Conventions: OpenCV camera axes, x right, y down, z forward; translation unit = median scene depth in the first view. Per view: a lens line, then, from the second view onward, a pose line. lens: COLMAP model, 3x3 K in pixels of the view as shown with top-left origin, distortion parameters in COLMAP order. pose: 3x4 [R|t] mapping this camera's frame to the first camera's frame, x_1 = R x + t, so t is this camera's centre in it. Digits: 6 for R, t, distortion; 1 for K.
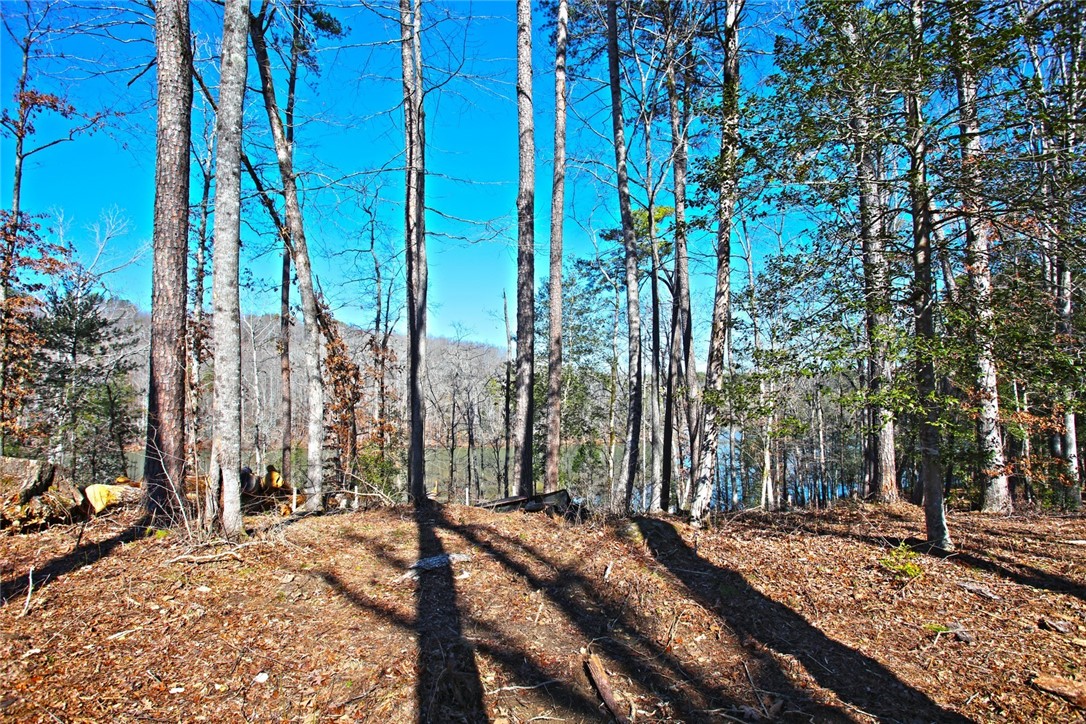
lens RADIAL K [[575.7, 0, 530.1], [0, 575.7, 362.6], [0, 0, 1]] dist [-0.027271, 0.042800]
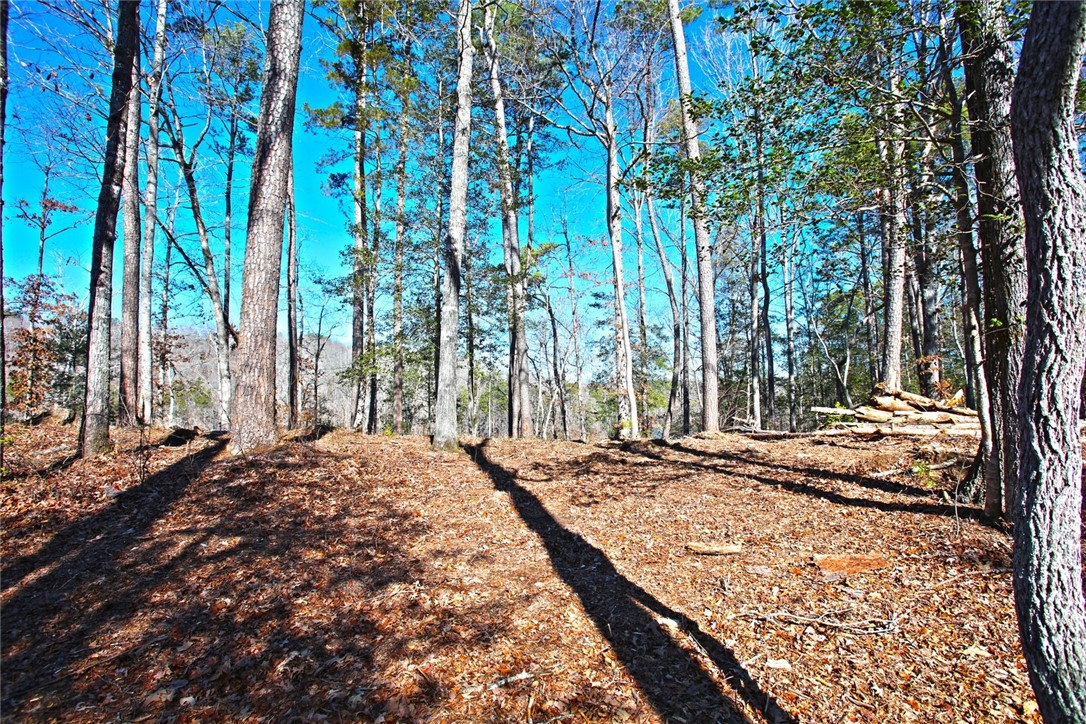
lens RADIAL K [[570.4, 0, 544.8], [0, 570.4, 366.8], [0, 0, 1]] dist [-0.037505, 0.043837]
pose [[0.999272, -0.014276, 0.035369, 0.368139], [0.014671, 0.999833, -0.010925, 0.023716], [-0.035207, 0.011436, 0.999315, -0.509341]]
